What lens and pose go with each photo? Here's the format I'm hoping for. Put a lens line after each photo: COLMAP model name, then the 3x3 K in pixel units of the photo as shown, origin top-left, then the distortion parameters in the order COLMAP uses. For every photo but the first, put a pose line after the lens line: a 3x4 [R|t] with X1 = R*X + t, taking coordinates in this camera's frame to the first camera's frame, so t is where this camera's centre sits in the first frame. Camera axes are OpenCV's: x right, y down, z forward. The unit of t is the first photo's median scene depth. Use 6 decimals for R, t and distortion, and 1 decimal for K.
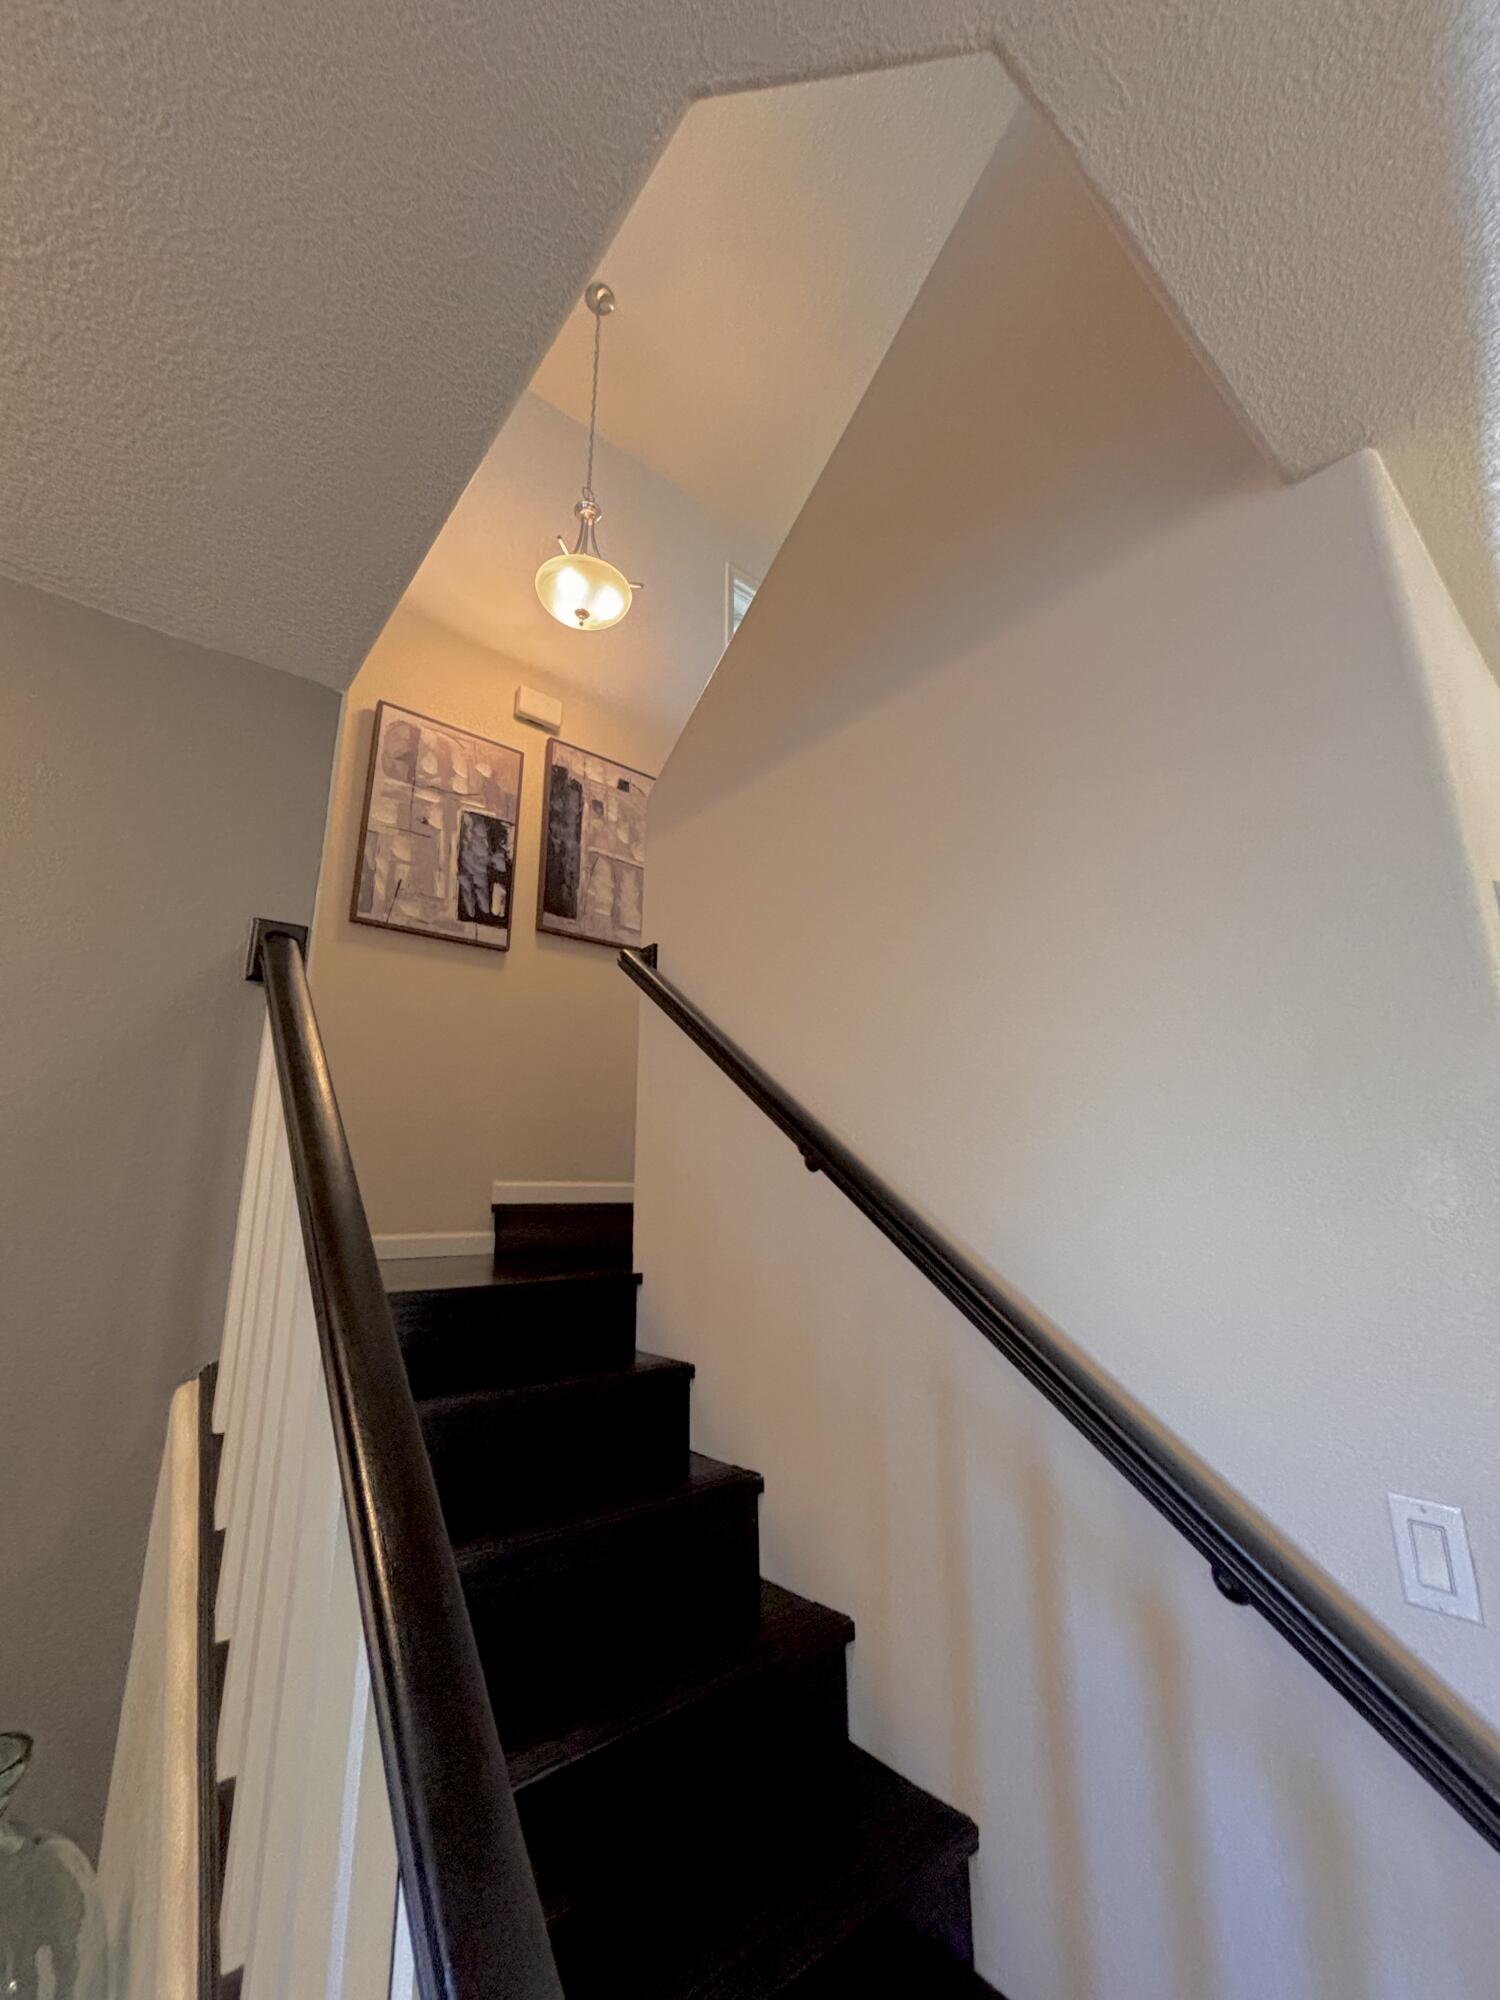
lens RADIAL K [[809.5, 0, 742.8], [0, 809.5, 1011.2], [0, 0, 1]] dist [-0.001222, 0.000172]
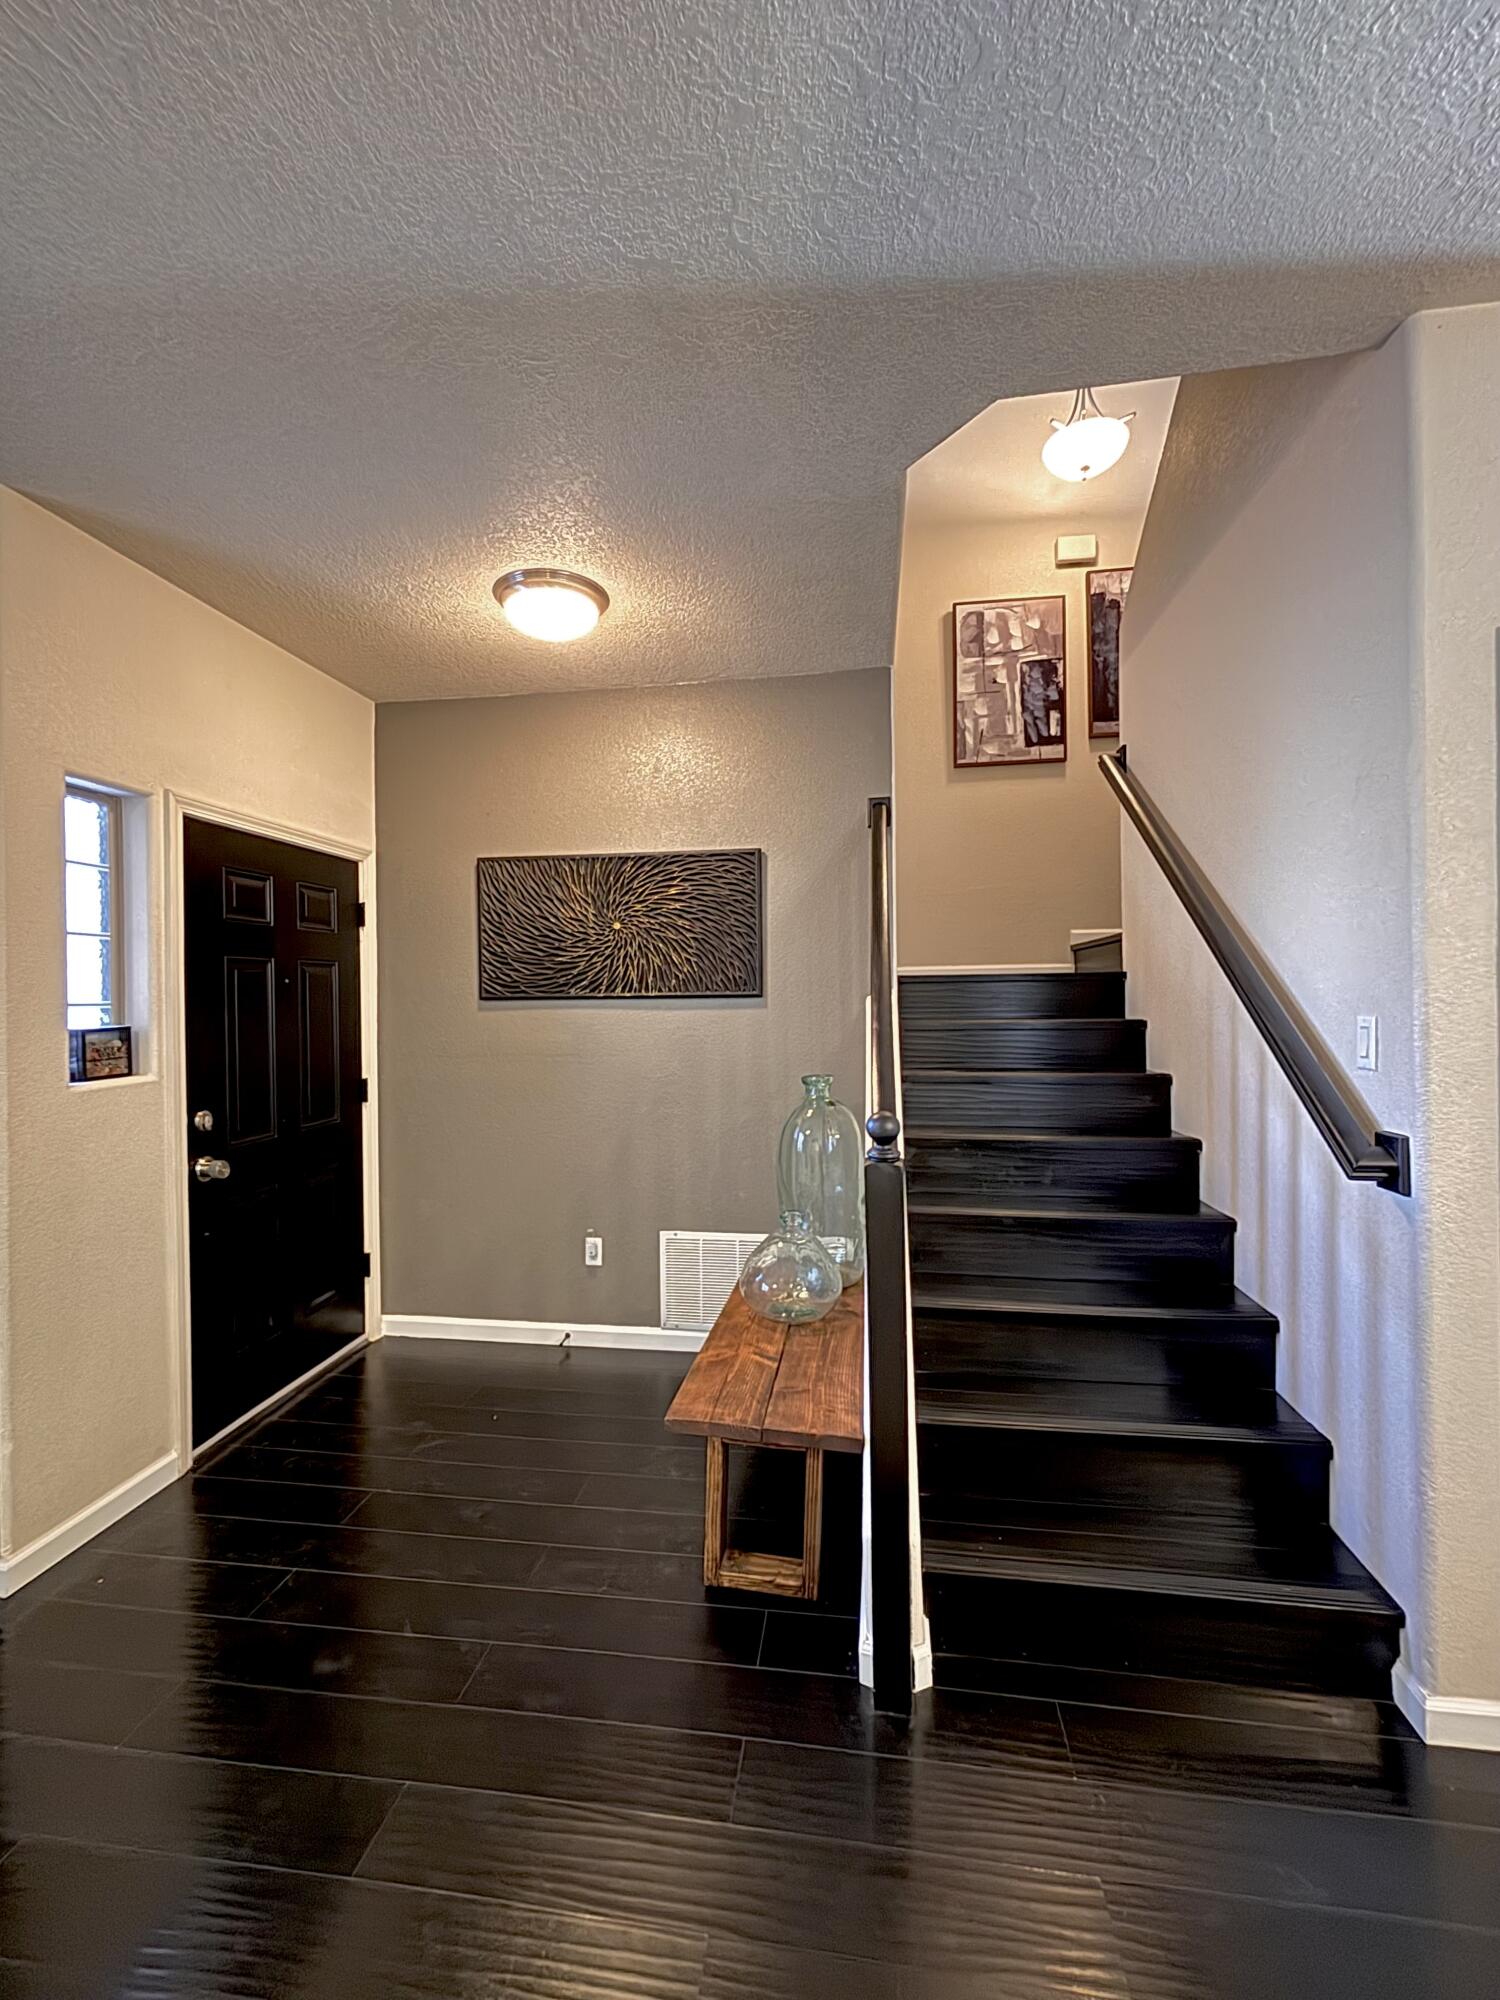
lens RADIAL K [[809.5, 0, 747.8], [0, 809.5, 1003.5], [0, 0, 1]] dist [-0.001222, 0.000172]
pose [[0.667496, -0.005377, -0.744594, 0.353246], [0.183741, 0.970241, 0.157709, 0.006994], [0.721587, -0.242083, 0.648620, -0.342316]]
